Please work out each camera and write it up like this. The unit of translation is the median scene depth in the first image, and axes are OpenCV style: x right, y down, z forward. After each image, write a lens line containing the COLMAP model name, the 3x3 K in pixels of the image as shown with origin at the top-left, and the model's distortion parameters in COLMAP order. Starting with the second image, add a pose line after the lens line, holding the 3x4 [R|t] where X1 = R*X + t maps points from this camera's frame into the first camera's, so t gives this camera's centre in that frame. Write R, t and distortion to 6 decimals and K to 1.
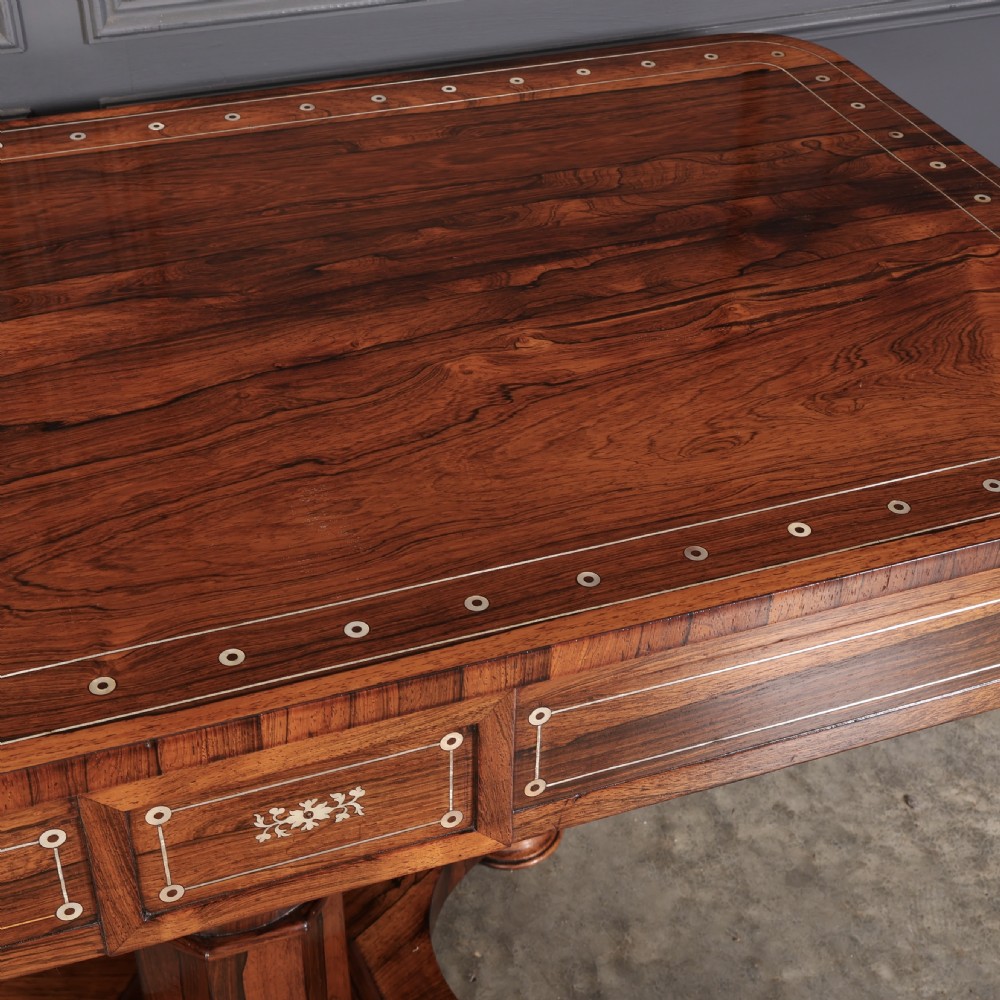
lens RADIAL K [[1588.0, 0, 498.6], [0, 1588.0, 503.0], [0, 0, 1]] dist [-0.003922, 0.009863]
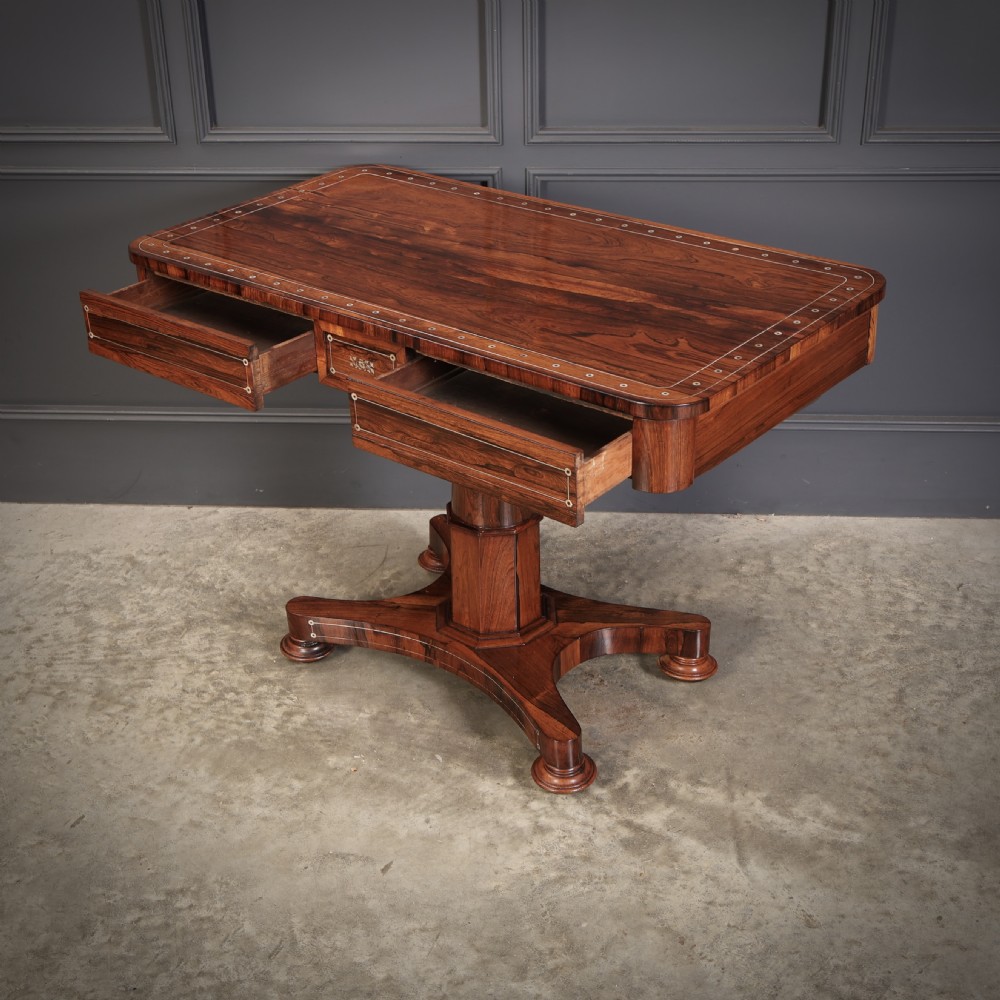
lens RADIAL K [[1561.6, 0, 491.2], [0, 1561.6, 501.9], [0, 0, 1]] dist [-0.007181, 0.013546]
pose [[0.913744, 0.164396, -0.371546, 1.175324], [-0.219202, 0.969443, -0.110139, 0.912706], [0.342087, 0.182083, 0.921858, -2.041828]]
